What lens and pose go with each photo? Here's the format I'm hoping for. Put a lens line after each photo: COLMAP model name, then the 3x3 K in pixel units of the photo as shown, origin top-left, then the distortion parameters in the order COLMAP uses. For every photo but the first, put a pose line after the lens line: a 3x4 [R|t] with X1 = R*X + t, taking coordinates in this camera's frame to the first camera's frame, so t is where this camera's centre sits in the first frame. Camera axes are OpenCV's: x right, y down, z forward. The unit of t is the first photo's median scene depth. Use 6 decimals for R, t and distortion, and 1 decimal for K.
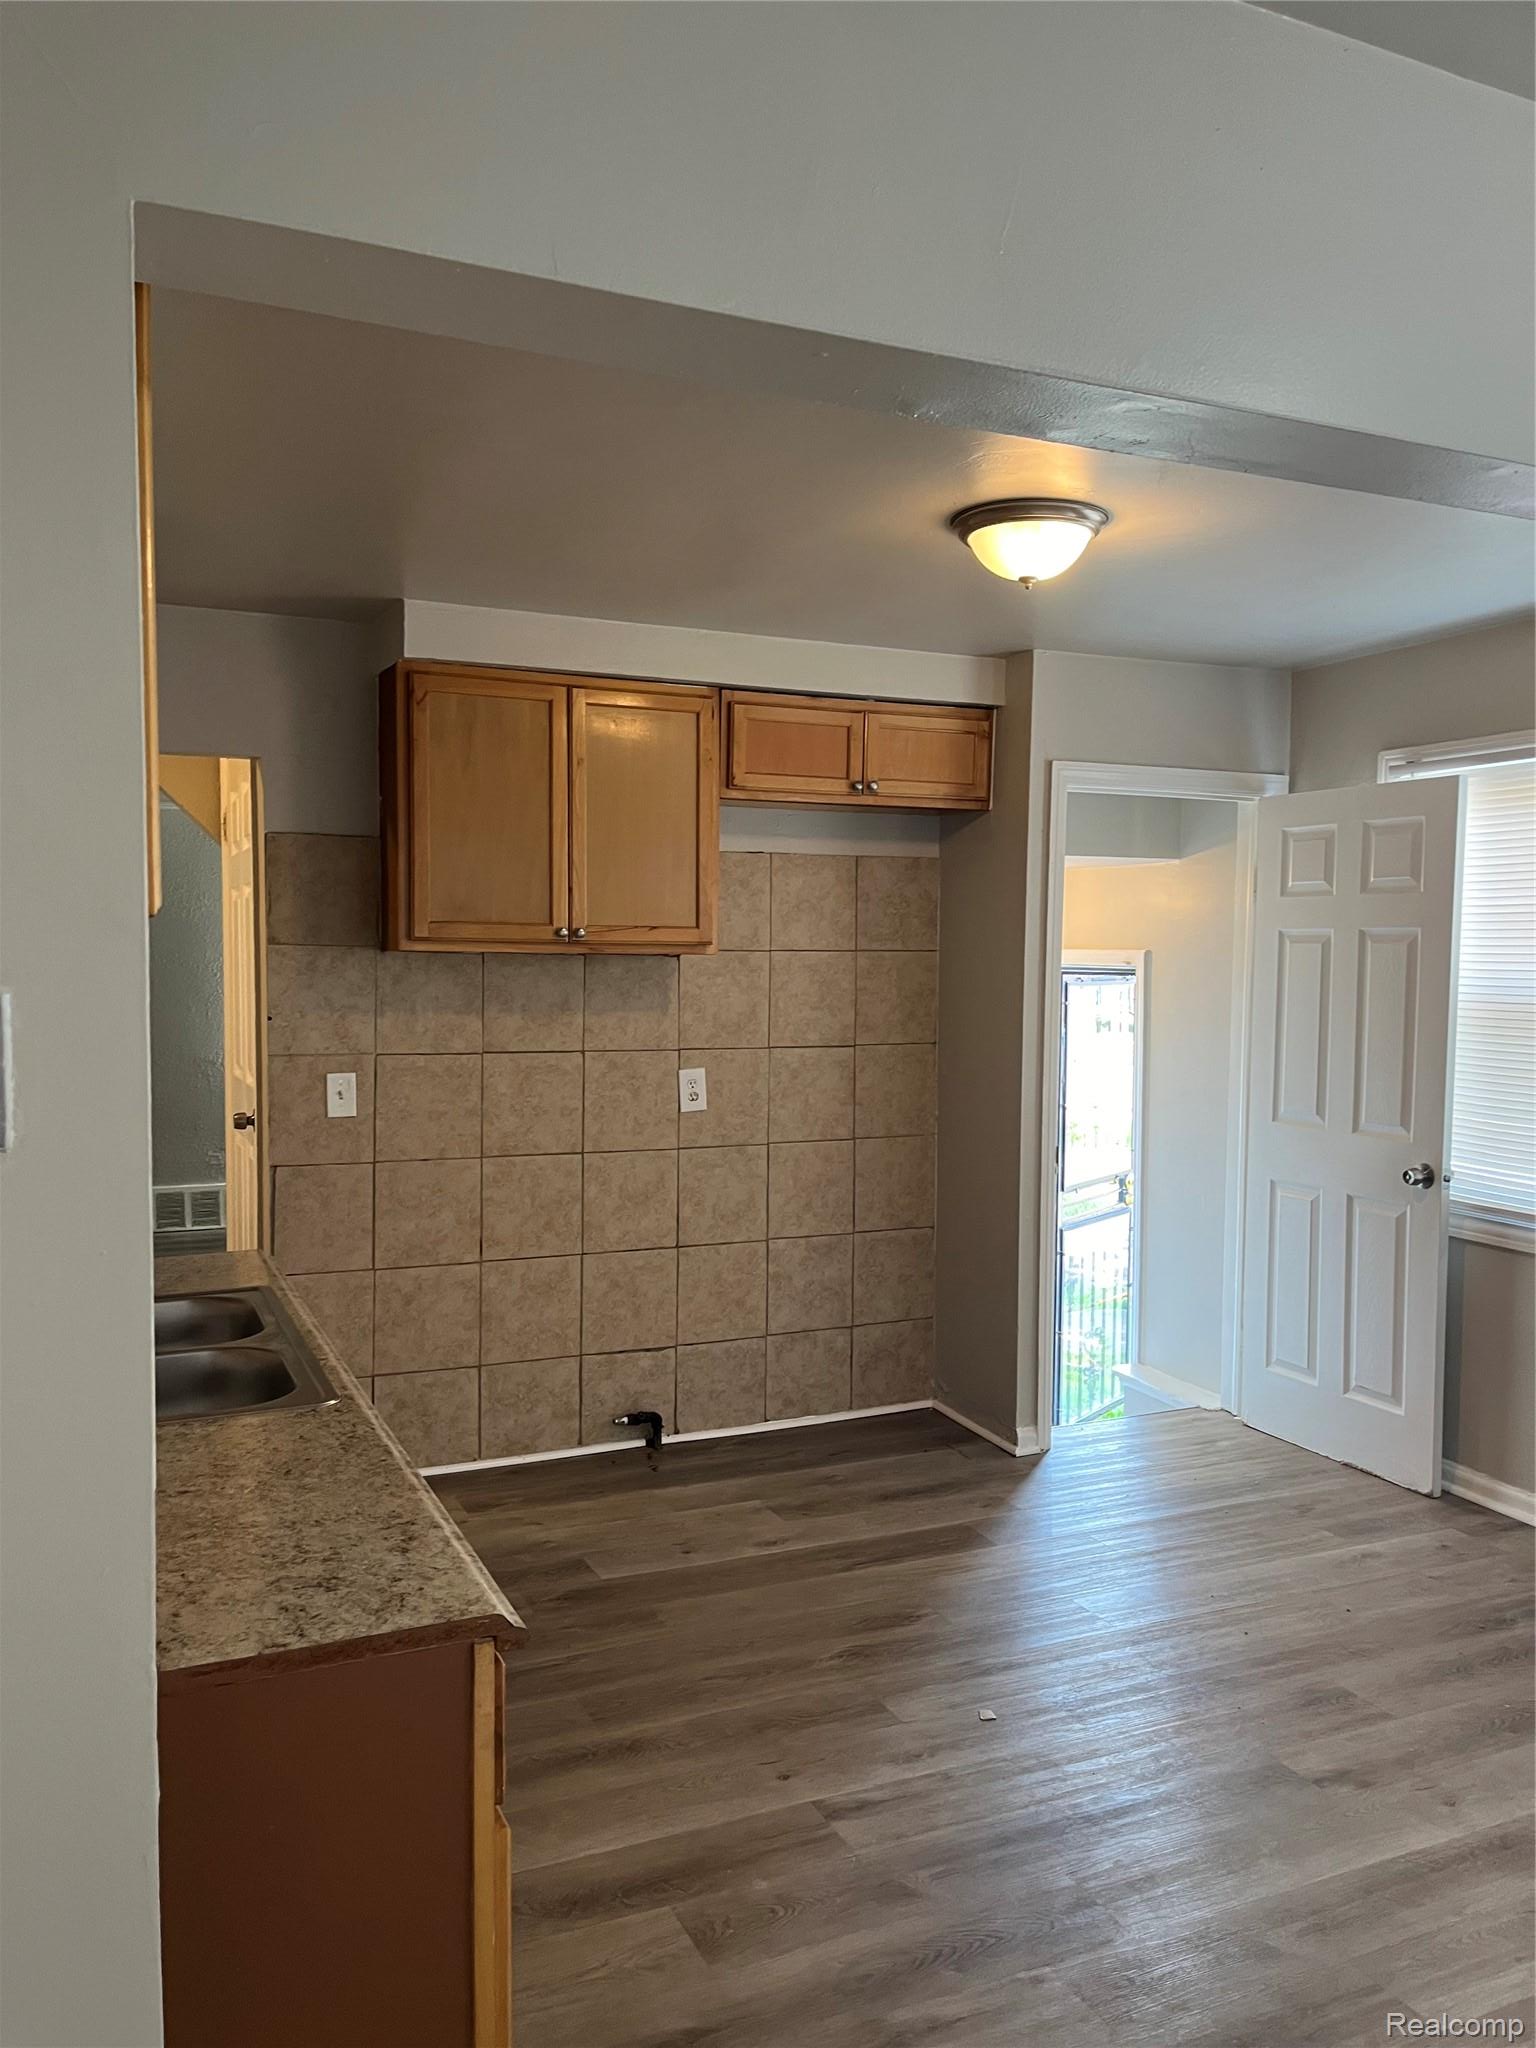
lens RADIAL K [[1541.0, 0, 755.7], [0, 1541.0, 1032.2], [0, 0, 1]] dist [0.053270, -0.084432]
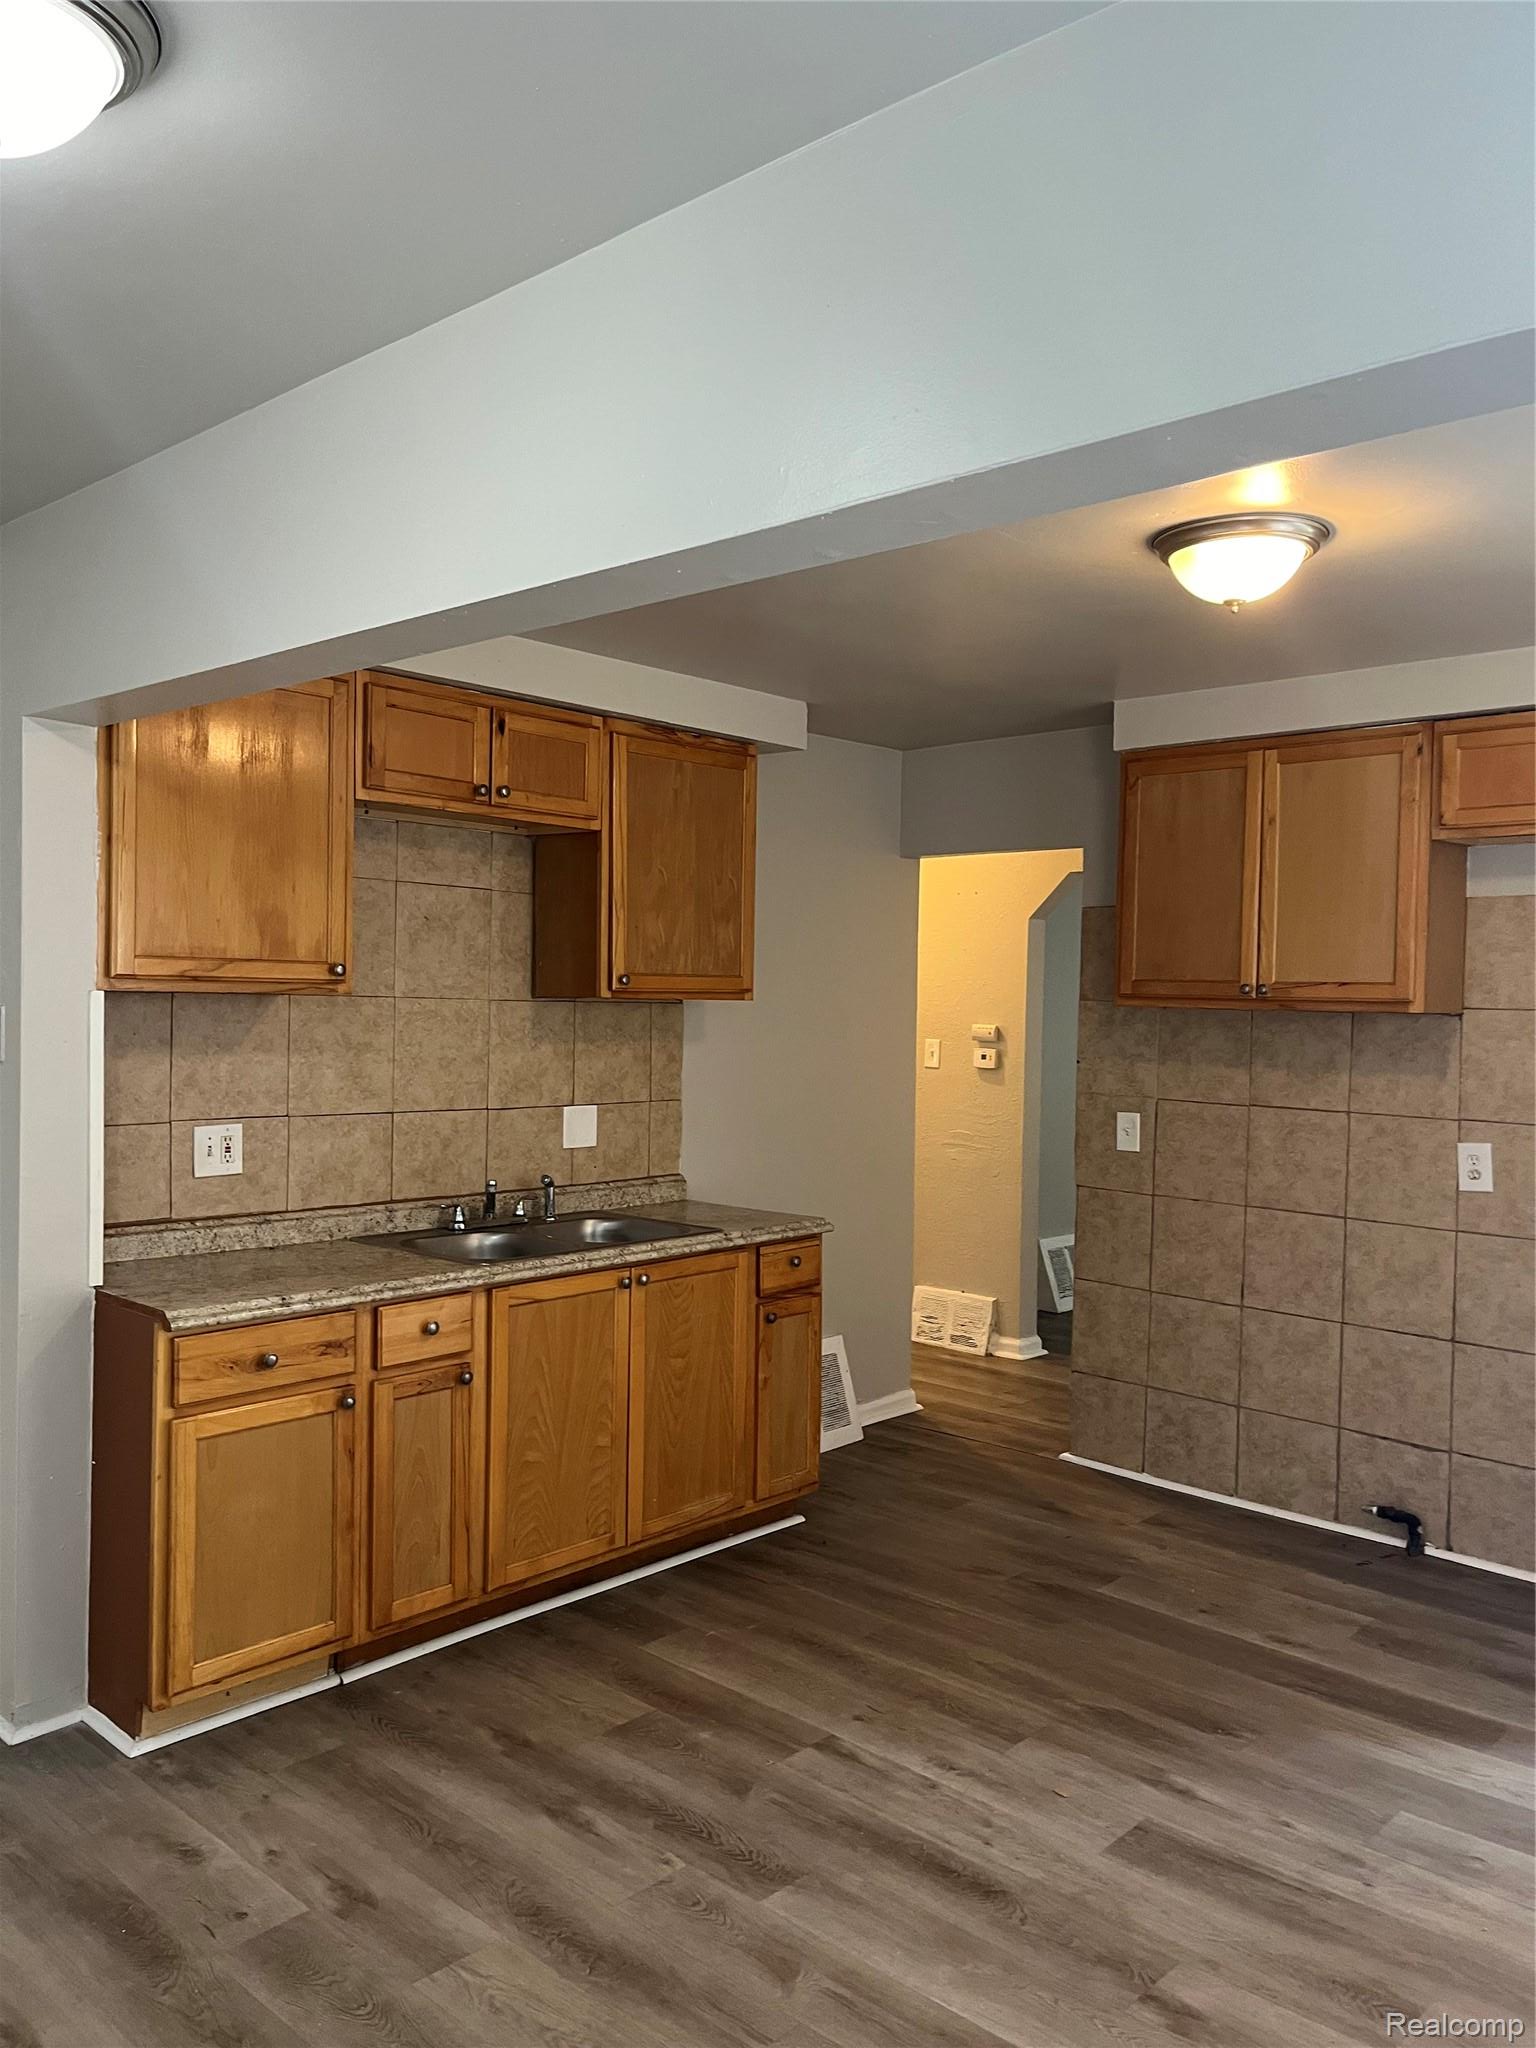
lens RADIAL K [[1541.0, 0, 755.9], [0, 1541.0, 1036.1], [0, 0, 1]] dist [0.053270, -0.084432]
pose [[0.389223, 0.025317, -0.920796, 0.663927], [-0.060502, 0.998166, 0.001870, -0.015360], [0.919154, 0.054982, 0.390041, 0.288925]]
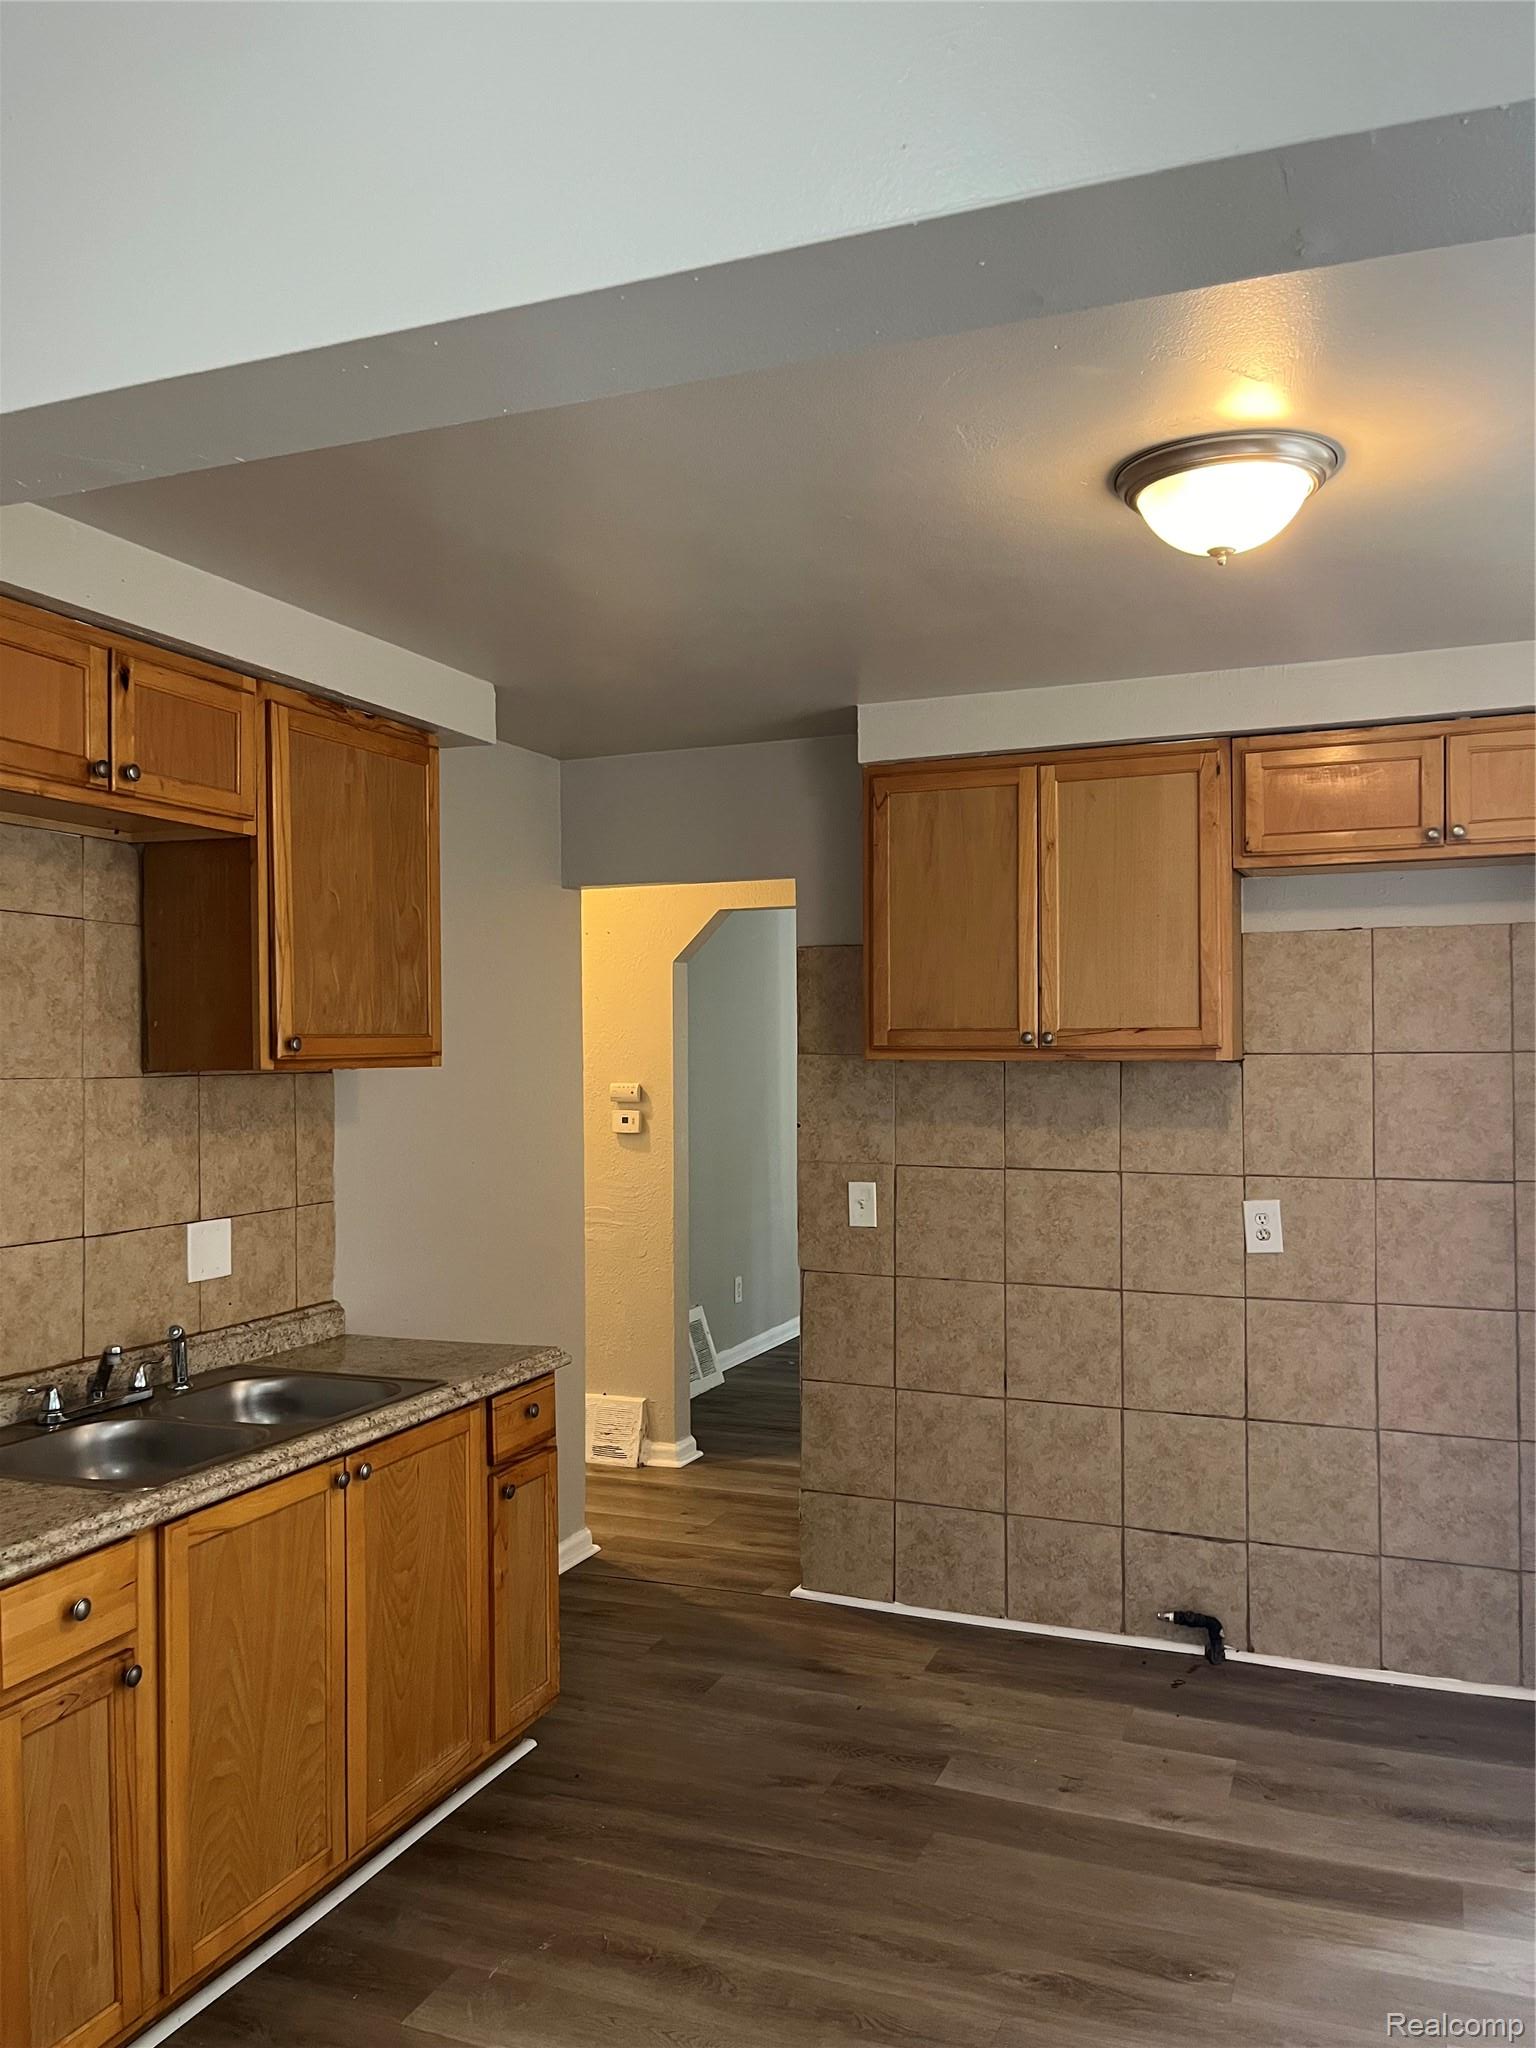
lens RADIAL K [[1541.0, 0, 762.0], [0, 1541.0, 1033.4], [0, 0, 1]] dist [0.053270, -0.084432]
pose [[0.690651, -0.017039, -0.722988, 0.396254], [-0.024074, 0.998627, -0.046532, -0.021156], [0.722787, 0.049542, 0.689292, 0.260022]]
